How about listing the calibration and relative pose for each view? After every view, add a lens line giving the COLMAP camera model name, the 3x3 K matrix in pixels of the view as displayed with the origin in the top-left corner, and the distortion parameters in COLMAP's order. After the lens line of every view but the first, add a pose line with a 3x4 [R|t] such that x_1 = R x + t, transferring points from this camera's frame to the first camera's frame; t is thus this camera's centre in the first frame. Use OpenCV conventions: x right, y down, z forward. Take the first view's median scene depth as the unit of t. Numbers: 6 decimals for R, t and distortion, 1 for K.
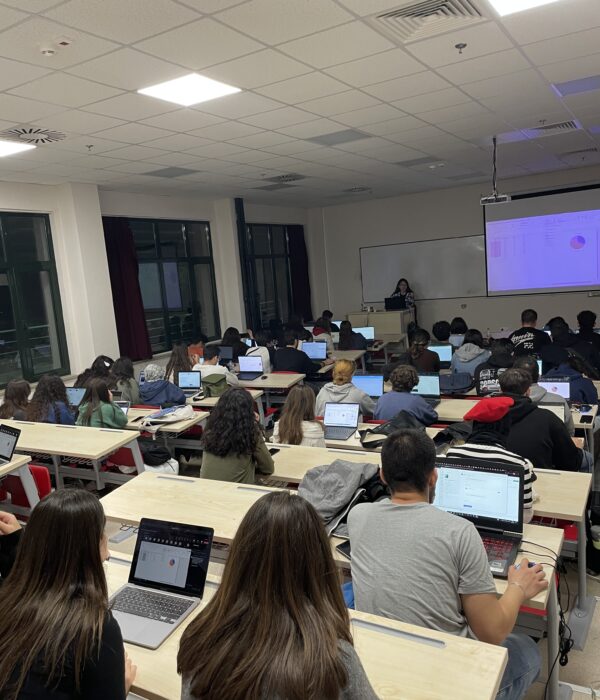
lens RADIAL K [[606.8, 0, 299.2], [0, 606.8, 348.1], [0, 0, 1]] dist [0.052671, -0.011543]
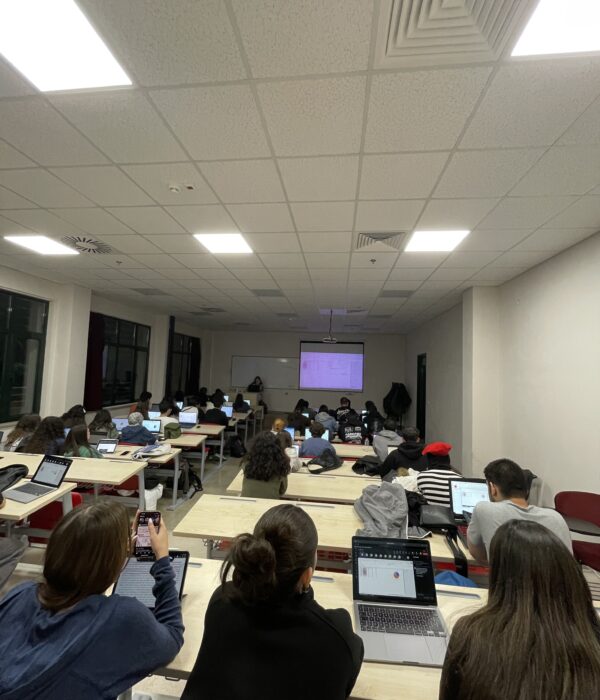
lens RADIAL K [[321.3, 0, 302.3], [0, 321.3, 352.8], [0, 0, 1]] dist [0.002150, -0.000099]
pose [[0.901600, 0.139884, 0.409329, -0.245788], [-0.057380, 0.976582, -0.207350, 0.024498], [-0.428748, 0.163459, 0.888513, 0.161479]]
